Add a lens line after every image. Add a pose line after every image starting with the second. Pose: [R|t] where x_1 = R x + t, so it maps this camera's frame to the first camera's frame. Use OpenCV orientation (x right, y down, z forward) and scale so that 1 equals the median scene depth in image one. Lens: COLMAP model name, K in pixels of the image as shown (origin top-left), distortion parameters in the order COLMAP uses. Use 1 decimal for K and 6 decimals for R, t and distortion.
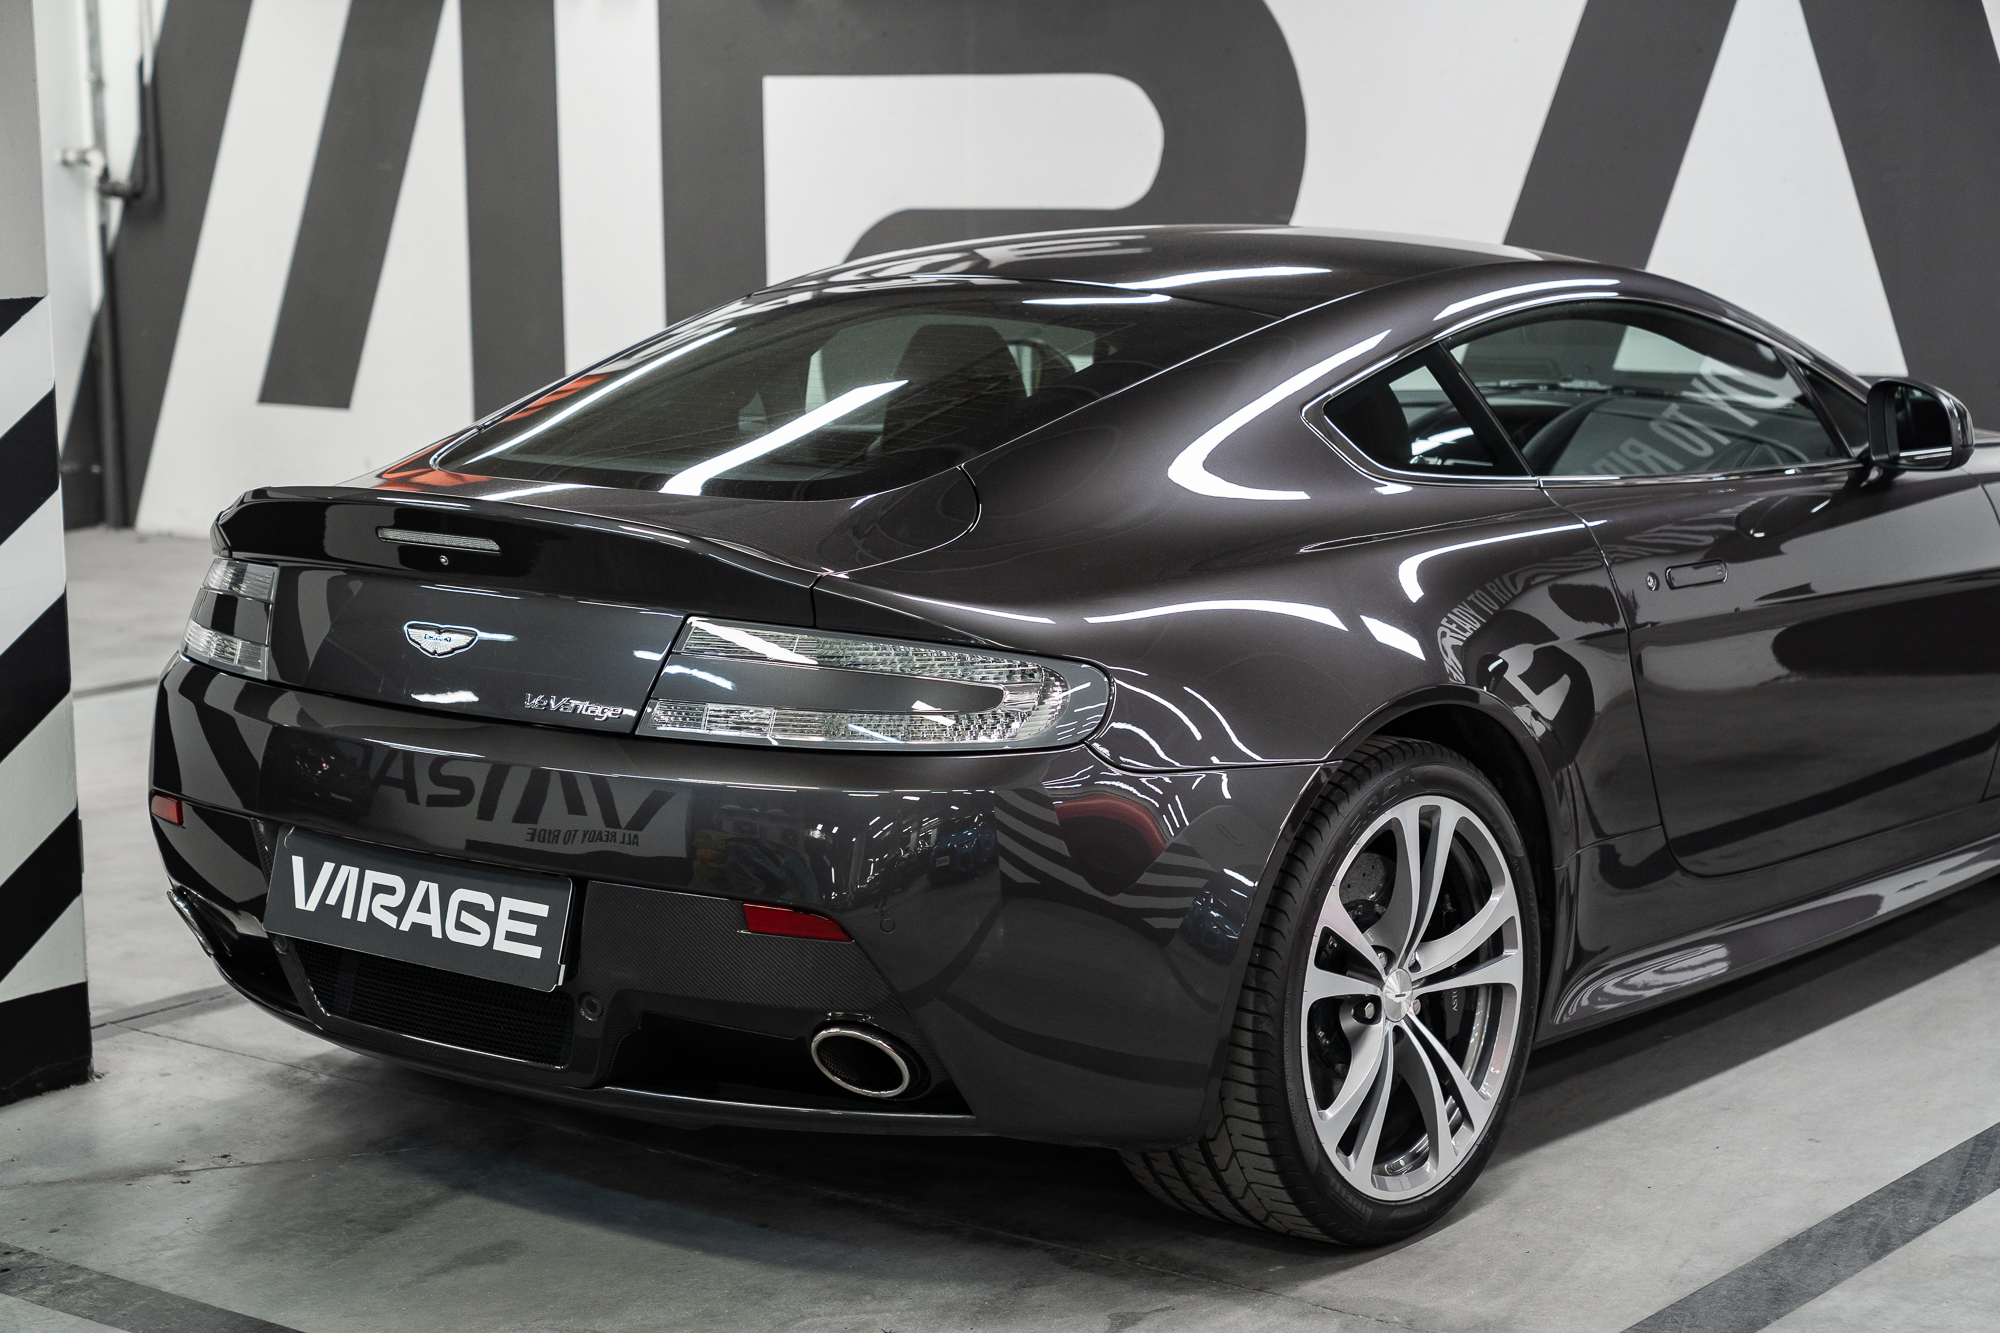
lens RADIAL K [[3651.8, 0, 1000.0], [0, 3651.8, 666.5], [0, 0, 1]] dist [-0.004606, 0.166691]
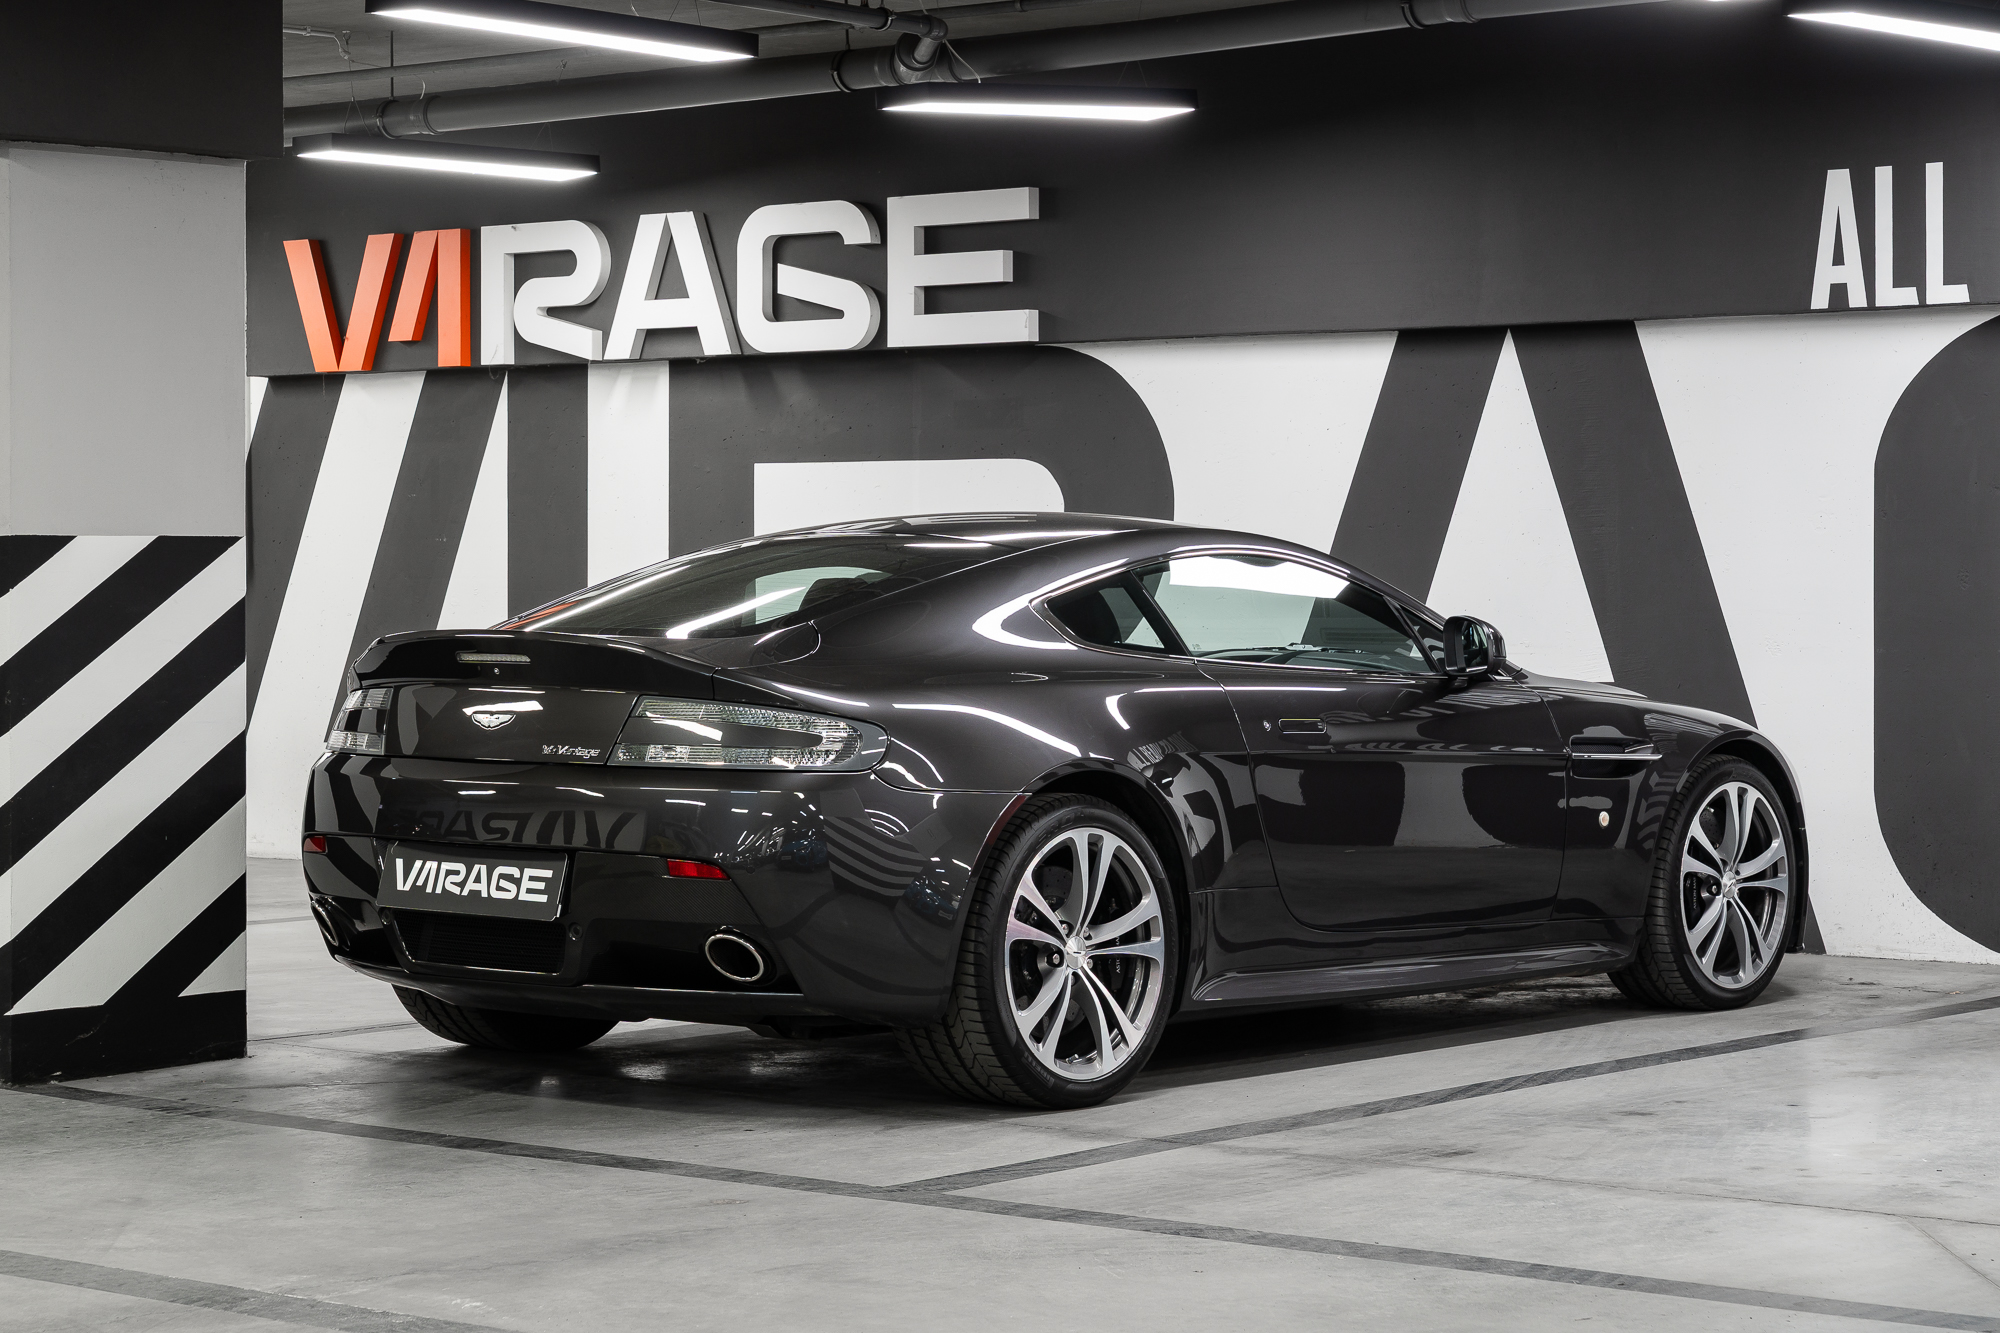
lens RADIAL K [[4178.1, 0, 1000.0], [0, 4178.1, 666.5], [0, 0, 1]] dist [-0.003782, -0.007786]
pose [[0.999608, 0.014280, -0.024064, 0.119808], [-0.017462, 0.990323, -0.137681, 0.222843], [0.021865, 0.138047, 0.990184, -0.858692]]
